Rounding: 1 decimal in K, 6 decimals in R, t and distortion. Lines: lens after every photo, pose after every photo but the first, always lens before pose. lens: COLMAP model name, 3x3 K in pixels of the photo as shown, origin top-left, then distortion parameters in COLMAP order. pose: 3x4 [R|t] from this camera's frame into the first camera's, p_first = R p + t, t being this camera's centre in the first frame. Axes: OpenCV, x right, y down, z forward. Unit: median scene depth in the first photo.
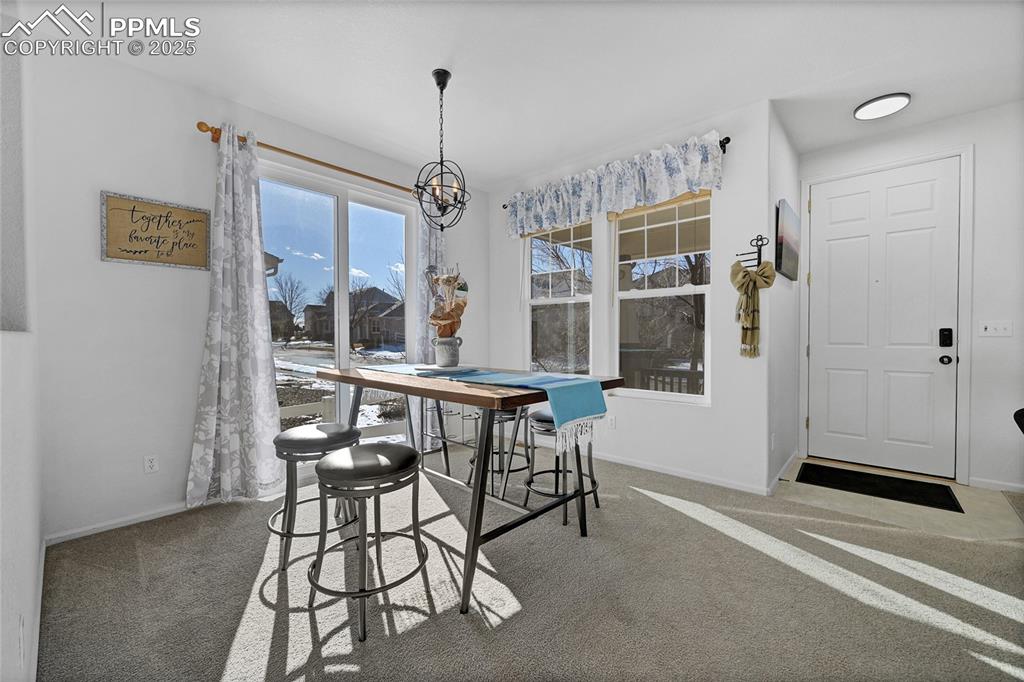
lens RADIAL K [[409.2, 0, 513.9], [0, 409.2, 343.2], [0, 0, 1]] dist [-0.005669, 0.001480]
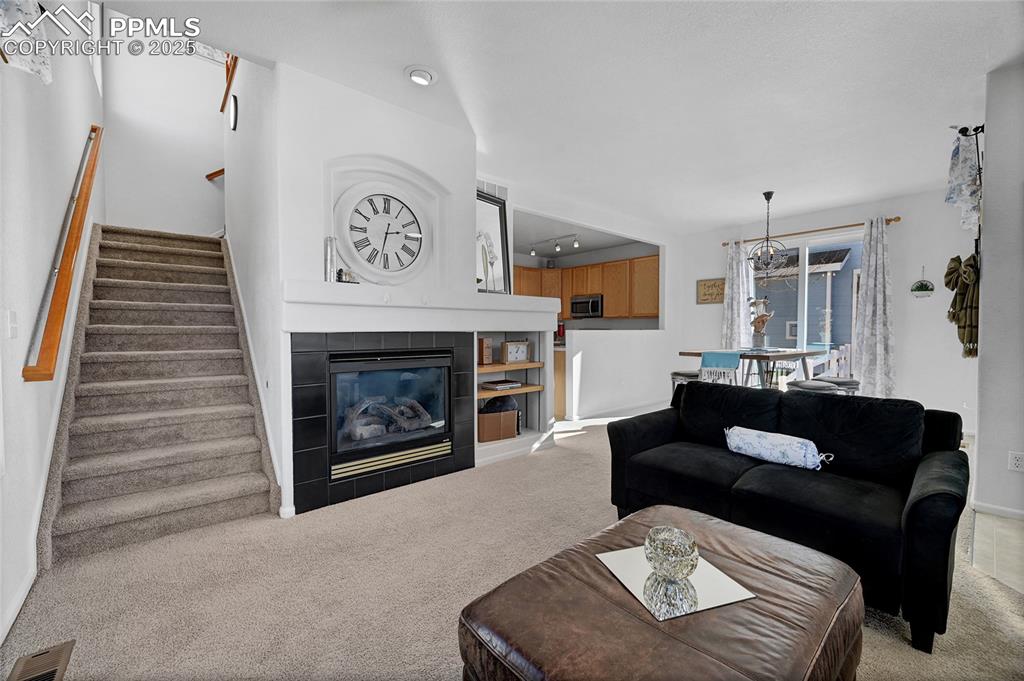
lens RADIAL K [[410.1, 0, 515.0], [0, 410.1, 341.3], [0, 0, 1]] dist [-0.003363, 0.000438]
pose [[-0.131736, 0.030256, -0.990823, 1.692570], [-0.021415, 0.999214, 0.033360, -0.011464], [0.991054, 0.025613, -0.130984, 0.099165]]
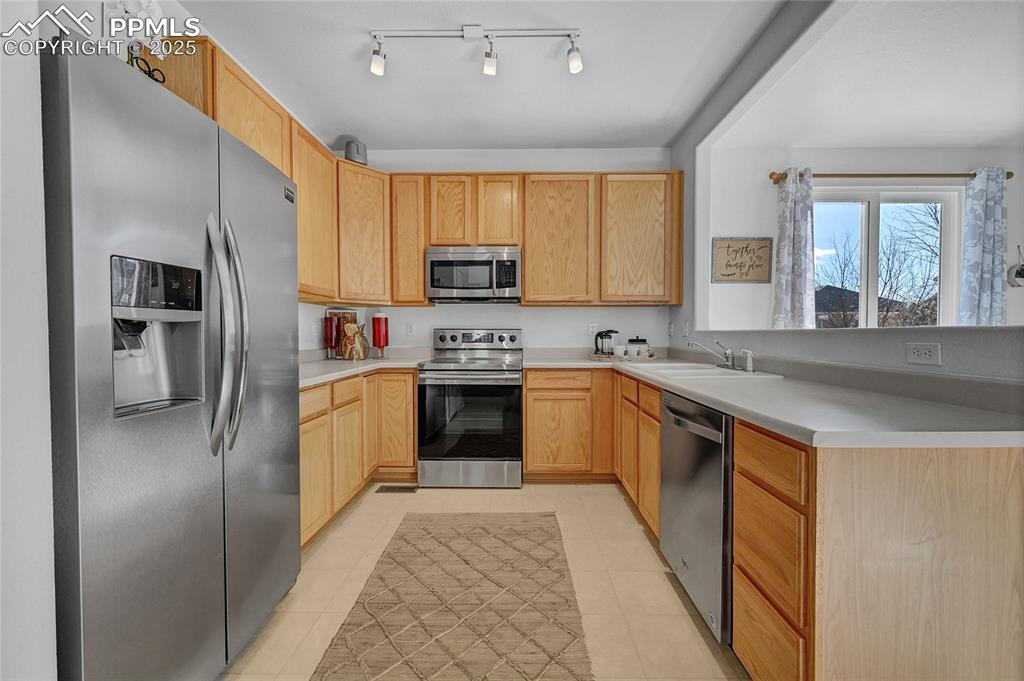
lens RADIAL K [[410.1, 0, 516.6], [0, 410.1, 342.1], [0, 0, 1]] dist [-0.003363, 0.000438]
pose [[0.655004, 0.017517, -0.755422, -0.272622], [-0.016238, 0.999827, 0.009105, 0.013862], [0.755451, 0.006303, 0.655175, -0.471987]]
